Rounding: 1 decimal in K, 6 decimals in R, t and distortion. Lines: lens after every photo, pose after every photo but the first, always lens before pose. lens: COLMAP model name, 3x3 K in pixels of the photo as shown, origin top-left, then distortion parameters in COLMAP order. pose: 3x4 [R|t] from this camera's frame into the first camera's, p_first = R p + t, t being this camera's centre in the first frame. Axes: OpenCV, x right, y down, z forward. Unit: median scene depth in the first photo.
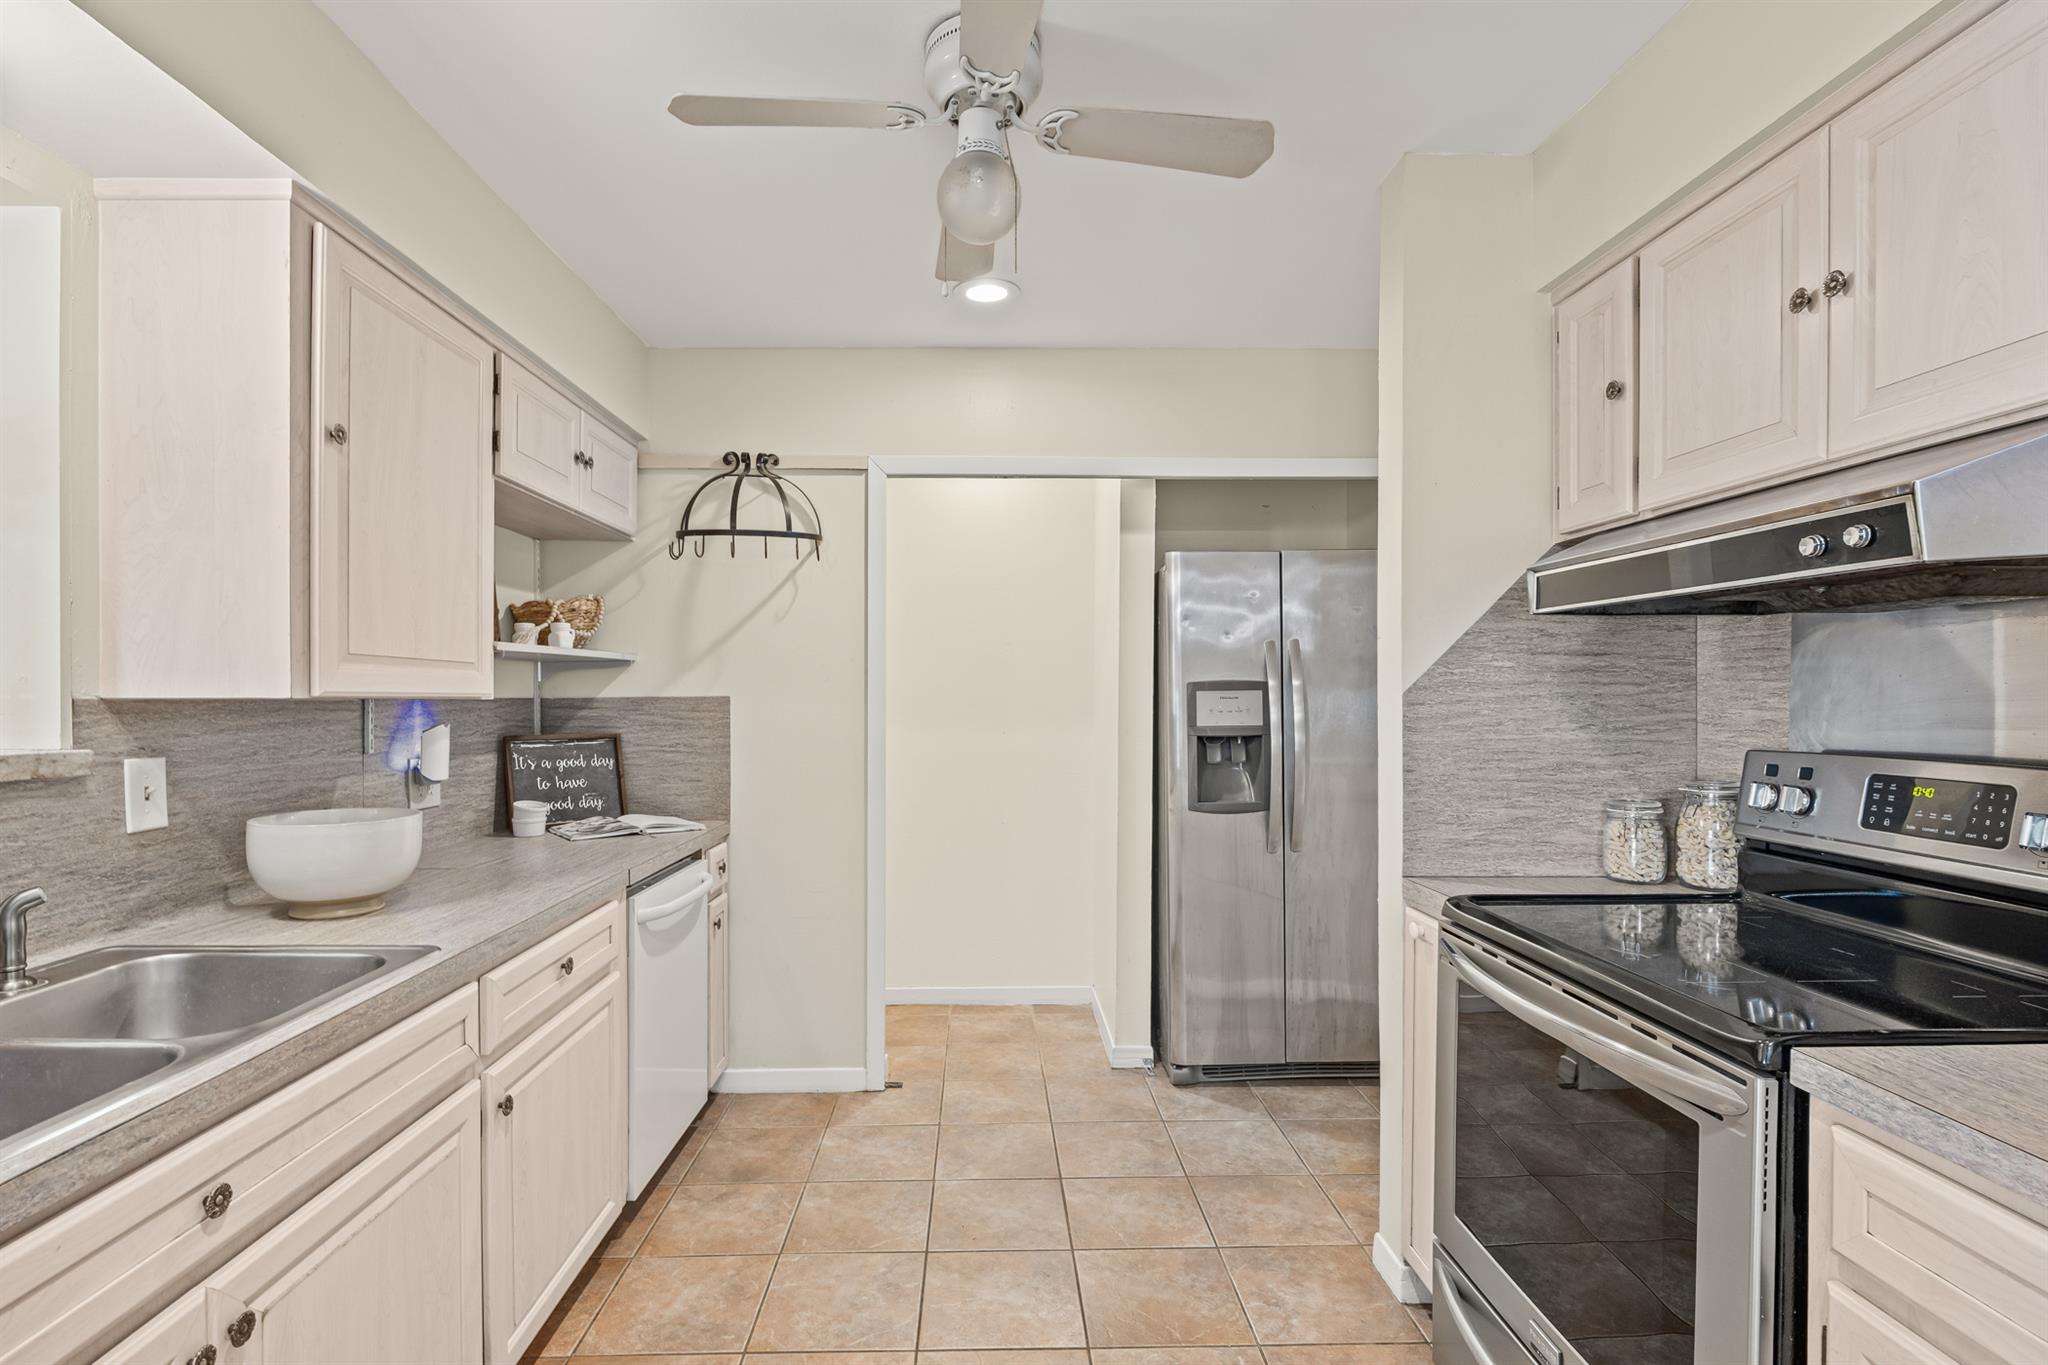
lens RADIAL K [[1001.5, 0, 1028.6], [0, 1001.5, 689.3], [0, 0, 1]] dist [0.000465, 0.000065]
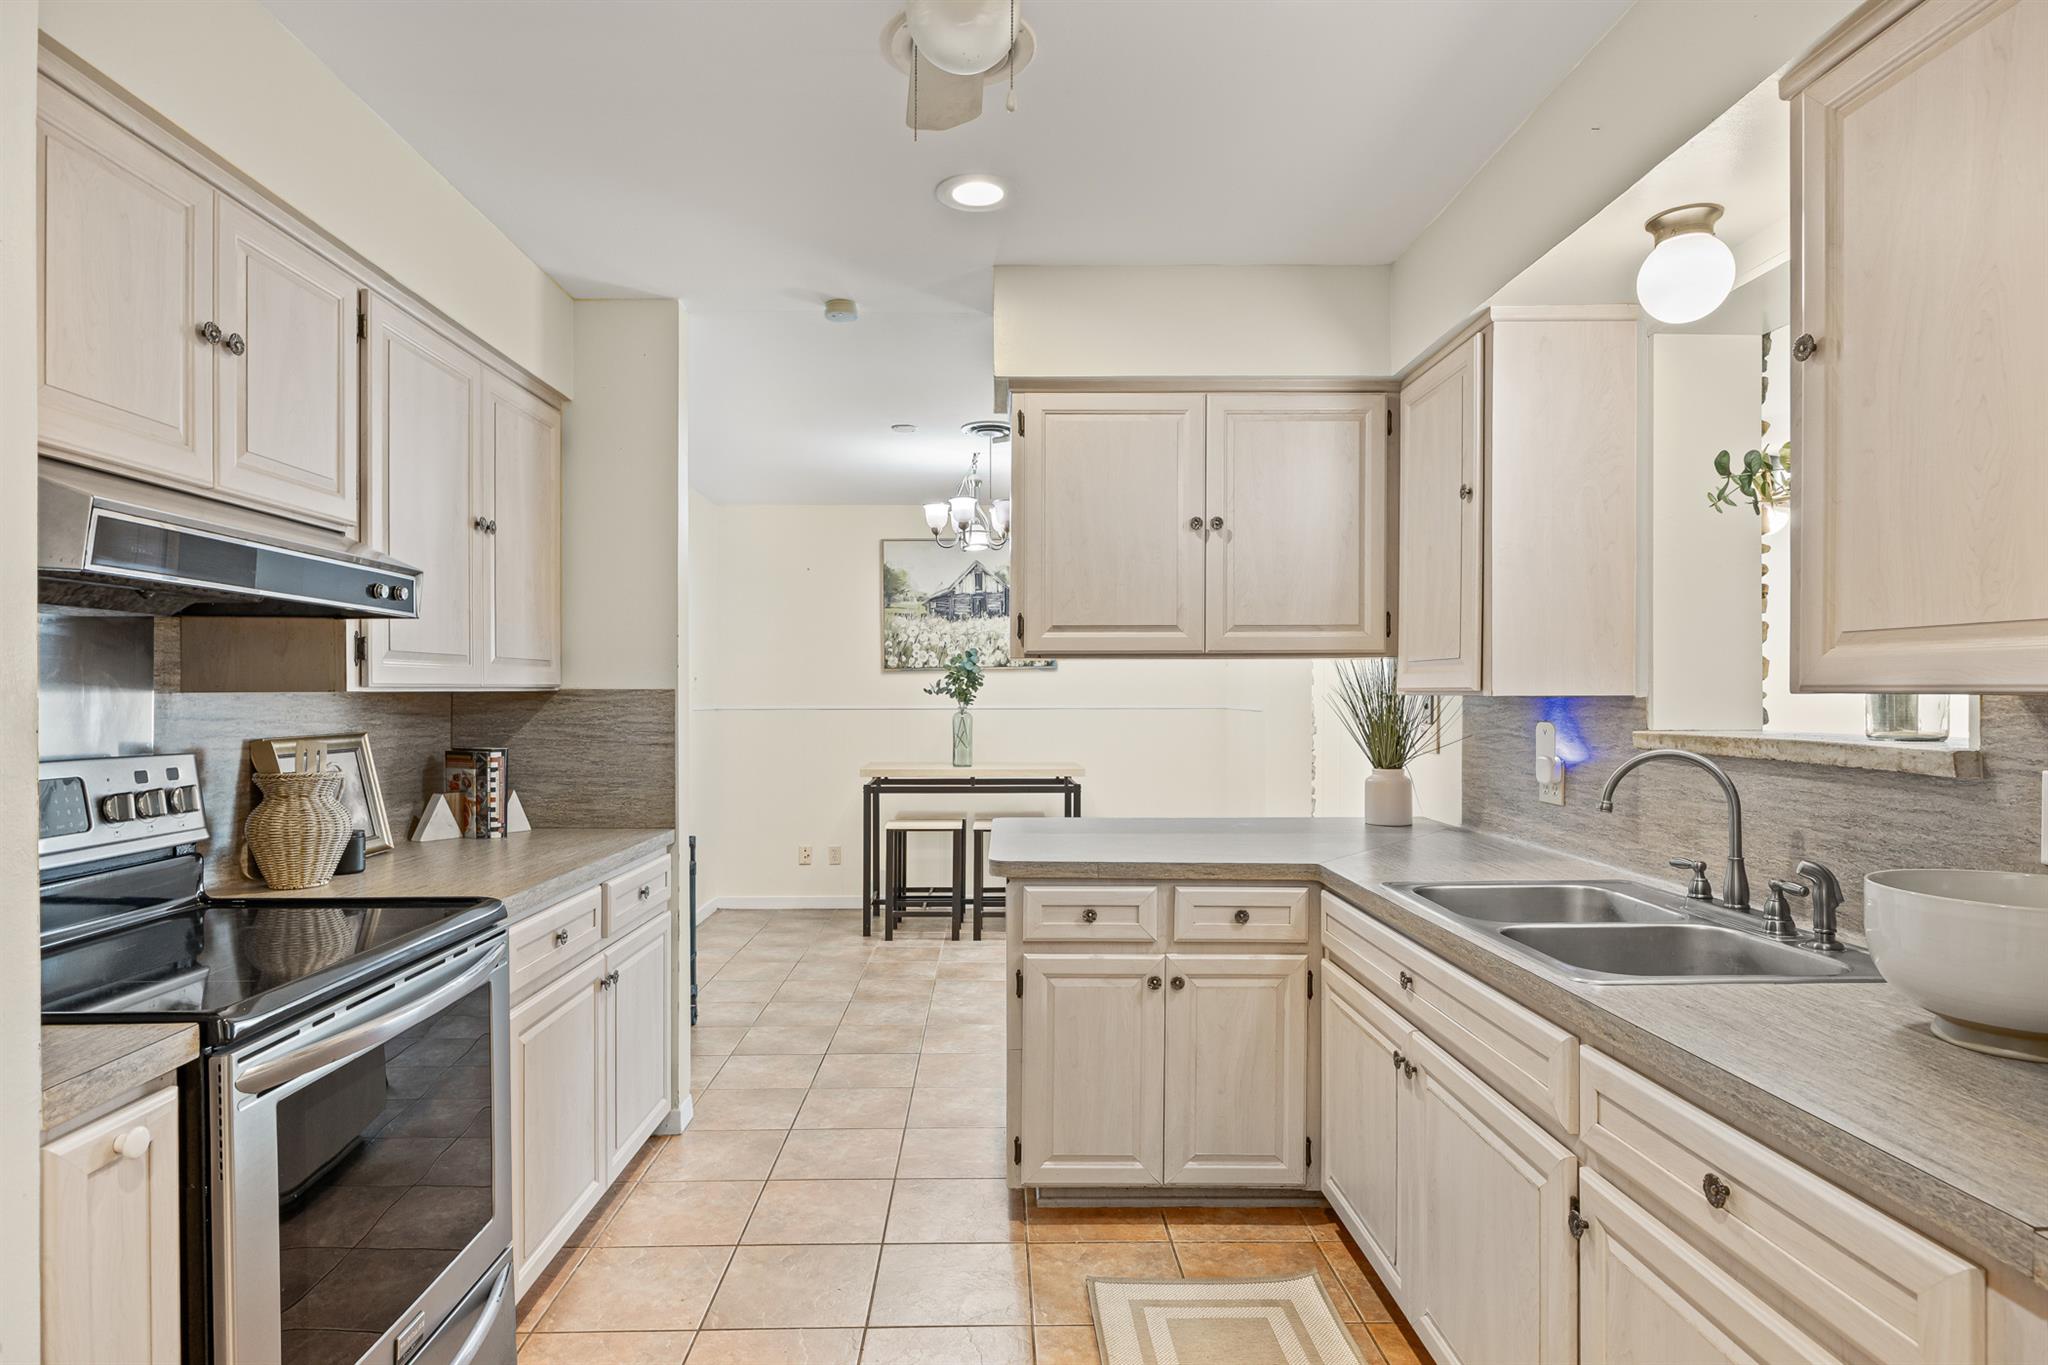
lens RADIAL K [[1126.7, 0, 1015.0], [0, 1126.7, 690.2], [0, 0, 1]] dist [-0.000596, -0.000118]
pose [[-0.999965, 0.004158, 0.007304, -0.108518], [0.004138, 0.999988, -0.002793, 0.006974], [-0.007316, -0.002762, -0.999969, 2.042799]]
